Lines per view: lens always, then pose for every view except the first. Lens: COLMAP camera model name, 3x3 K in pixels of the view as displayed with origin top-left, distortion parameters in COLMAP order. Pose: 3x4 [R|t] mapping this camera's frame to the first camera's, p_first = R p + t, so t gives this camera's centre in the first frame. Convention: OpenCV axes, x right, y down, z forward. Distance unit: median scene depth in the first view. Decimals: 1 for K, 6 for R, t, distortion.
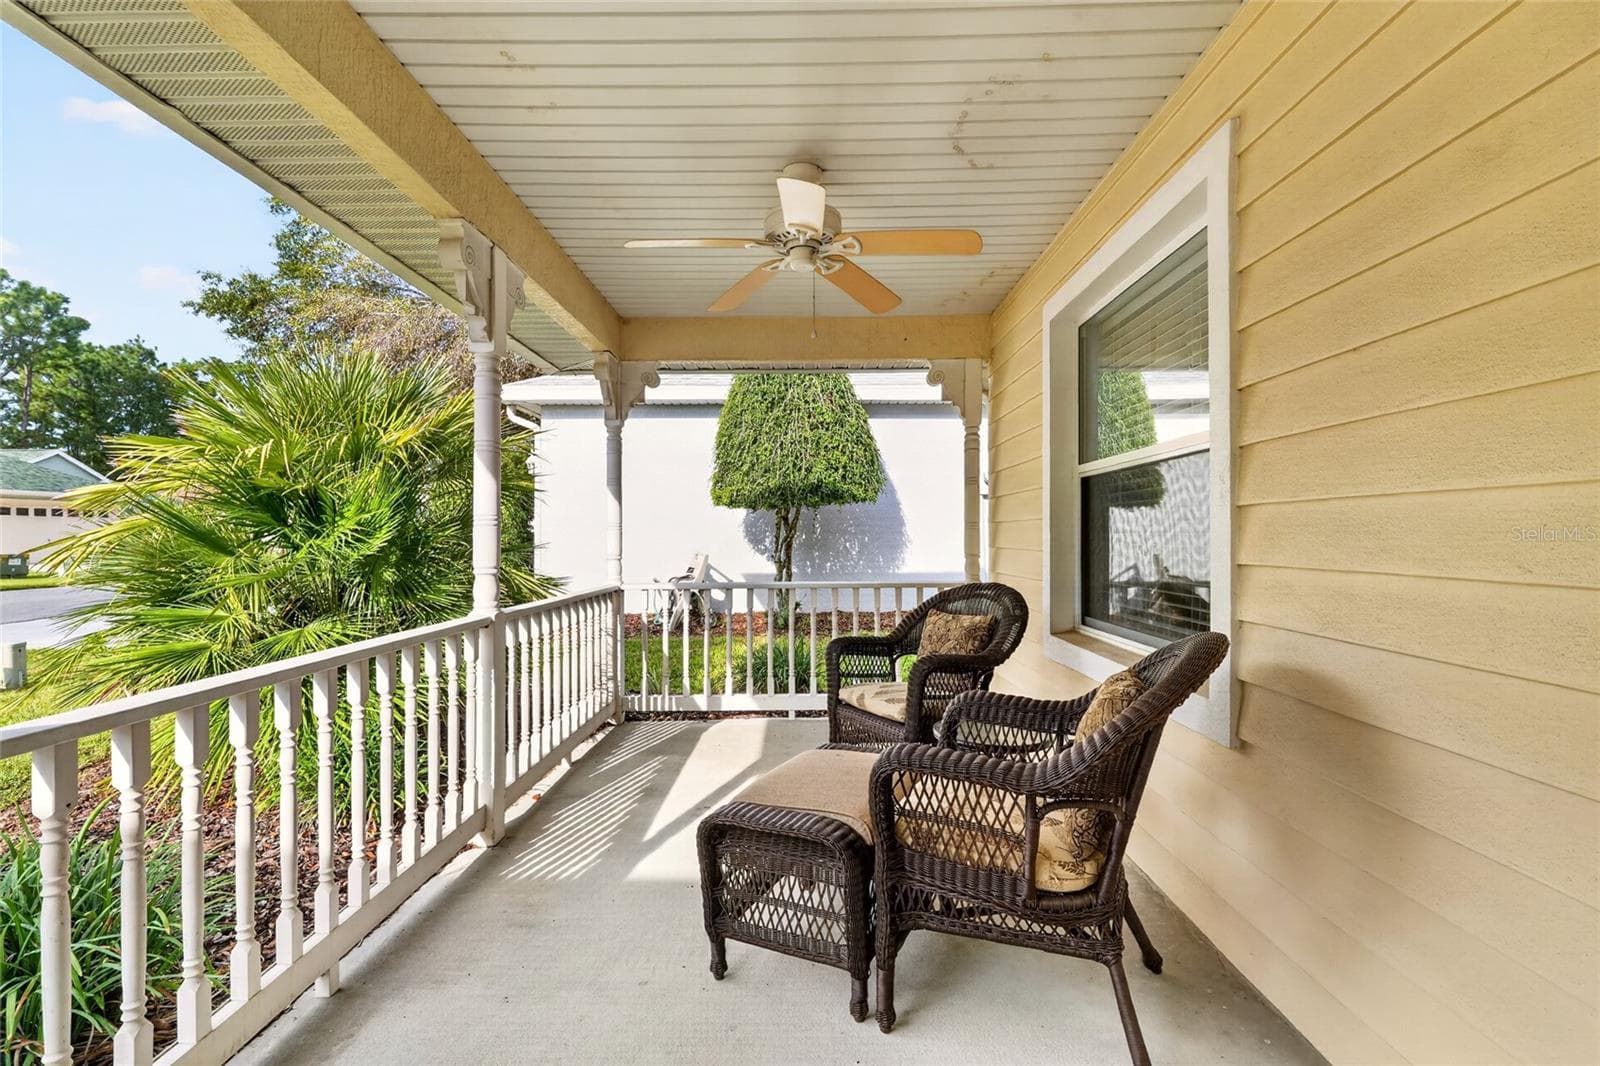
lens RADIAL K [[731.3, 0, 793.0], [0, 731.3, 537.9], [0, 0, 1]] dist [-0.000468, -0.000323]
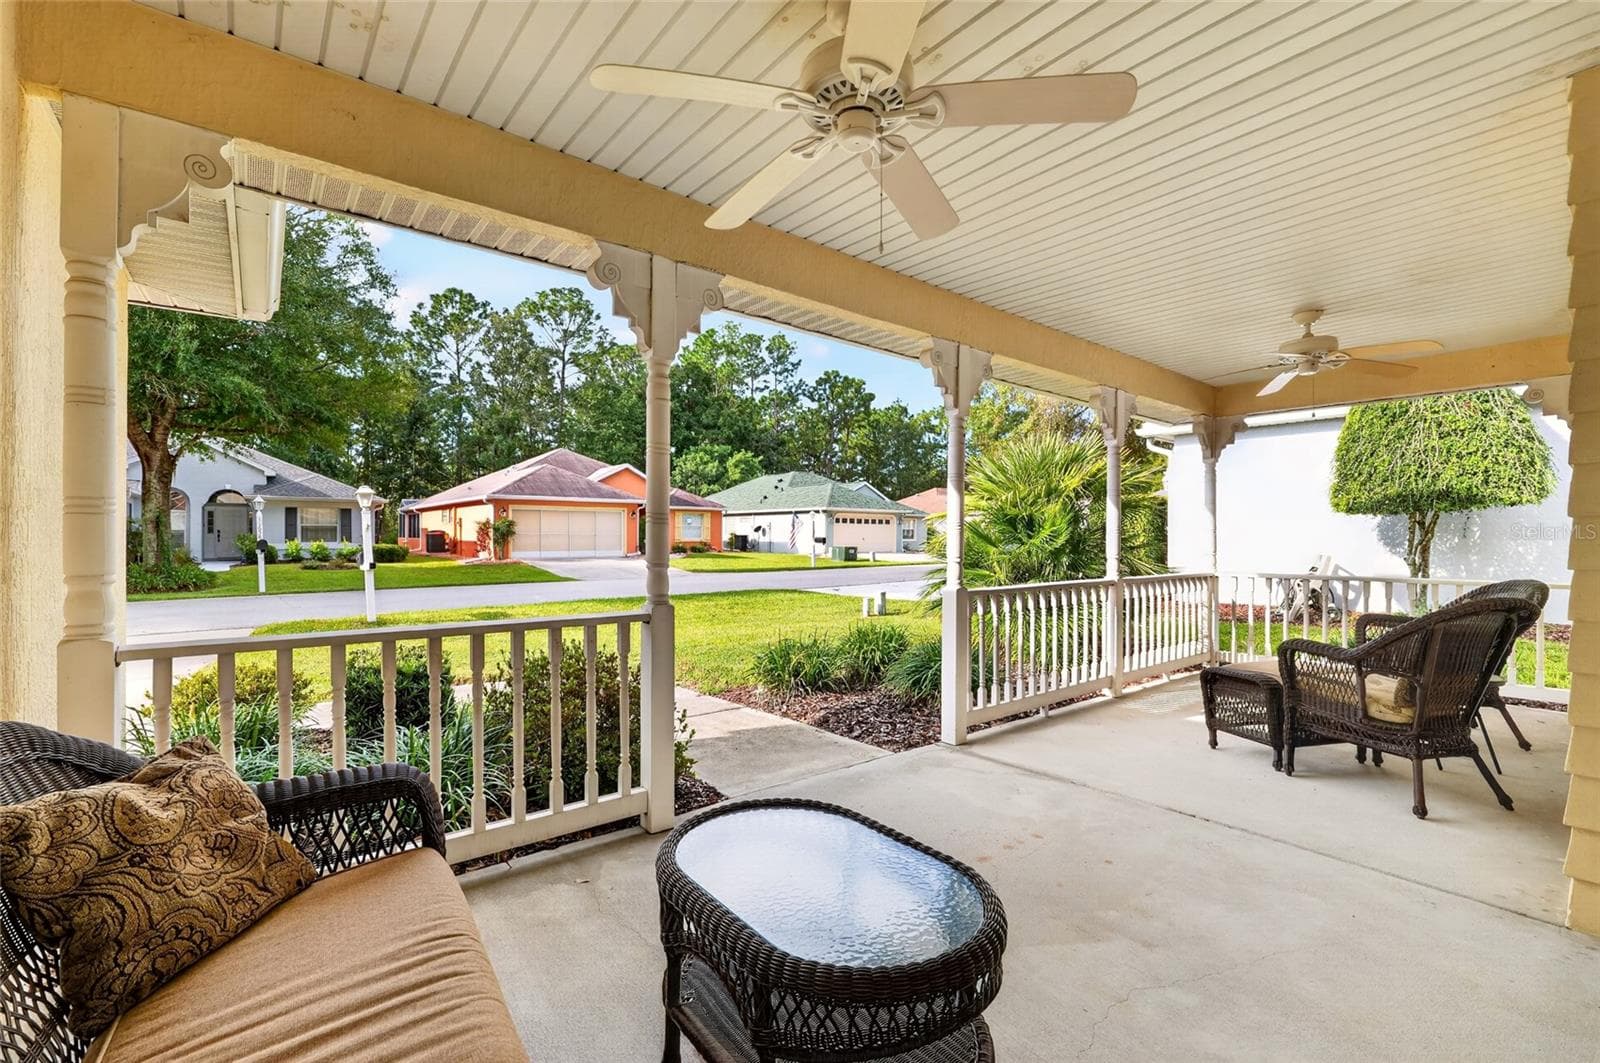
lens RADIAL K [[731.3, 0, 793.0], [0, 731.3, 536.4], [0, 0, 1]] dist [-0.000468, -0.000323]
pose [[0.658639, 0.003887, -0.752449, 0.354321], [-0.006471, 0.999979, -0.000498, -0.001570], [0.752432, 0.005197, 0.658650, -0.676101]]
